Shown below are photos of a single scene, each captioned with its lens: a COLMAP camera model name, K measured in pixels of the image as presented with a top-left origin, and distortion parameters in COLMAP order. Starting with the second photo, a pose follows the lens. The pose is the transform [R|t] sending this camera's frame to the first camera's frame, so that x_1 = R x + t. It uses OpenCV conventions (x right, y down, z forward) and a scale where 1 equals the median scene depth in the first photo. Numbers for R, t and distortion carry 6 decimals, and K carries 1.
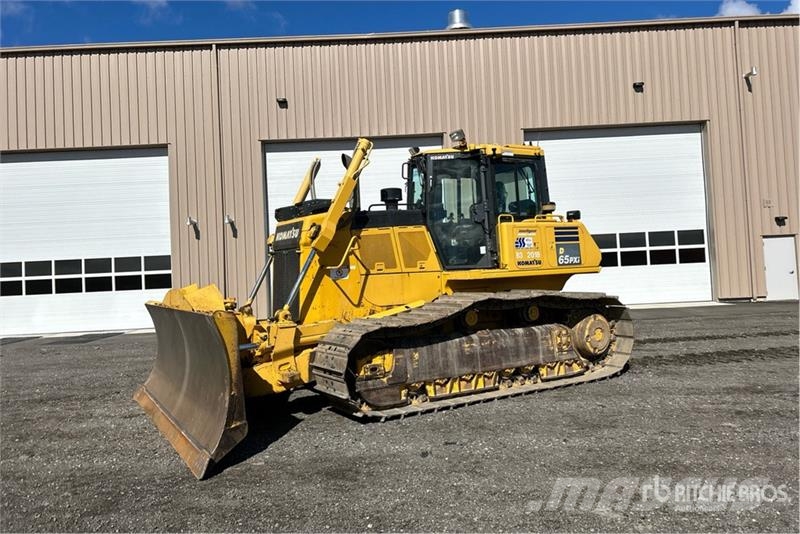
lens RADIAL K [[605.4, 0, 389.4], [0, 605.4, 250.9], [0, 0, 1]] dist [0.078857, -0.083362]
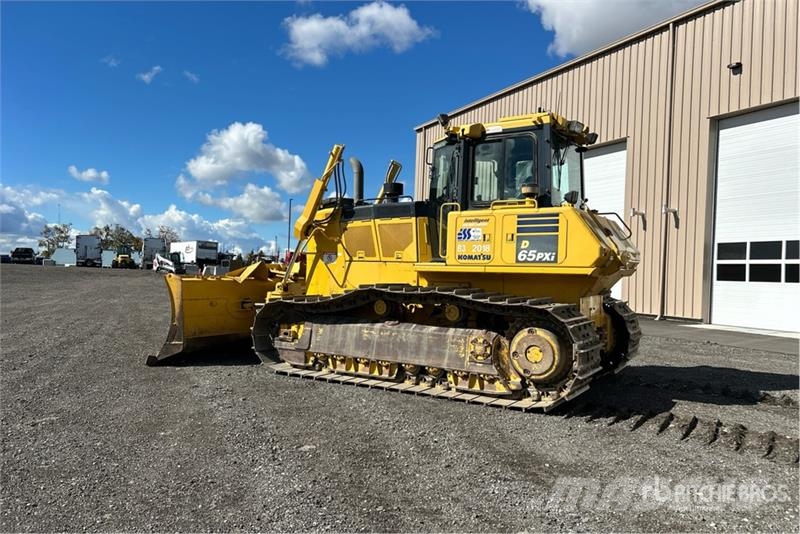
lens RADIAL K [[581.6, 0, 401.8], [0, 581.6, 275.7], [0, 0, 1]] dist [0.084614, -0.072700]
pose [[0.465937, 0.065826, -0.882366, 0.936086], [-0.015420, 0.997681, 0.066287, -0.007900], [0.884684, -0.017280, 0.465872, 0.527220]]
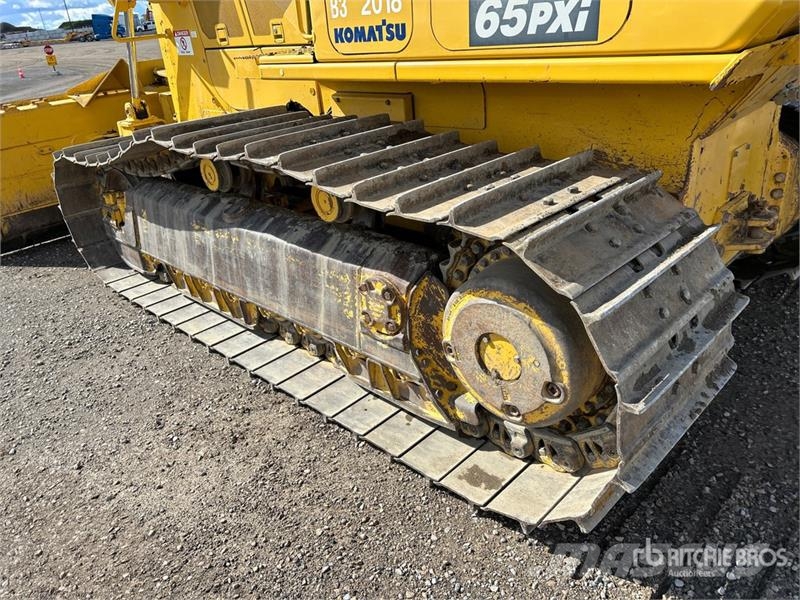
lens RADIAL K [[598.9, 0, 400.0], [0, 598.9, 300.0], [0, 0, 1]] dist [0.033957, -0.040279]
pose [[0.262937, 0.439189, -0.859056, 0.549485], [0.103838, 0.872333, 0.477759, -0.005563], [0.959209, -0.214823, 0.183764, 0.949136]]
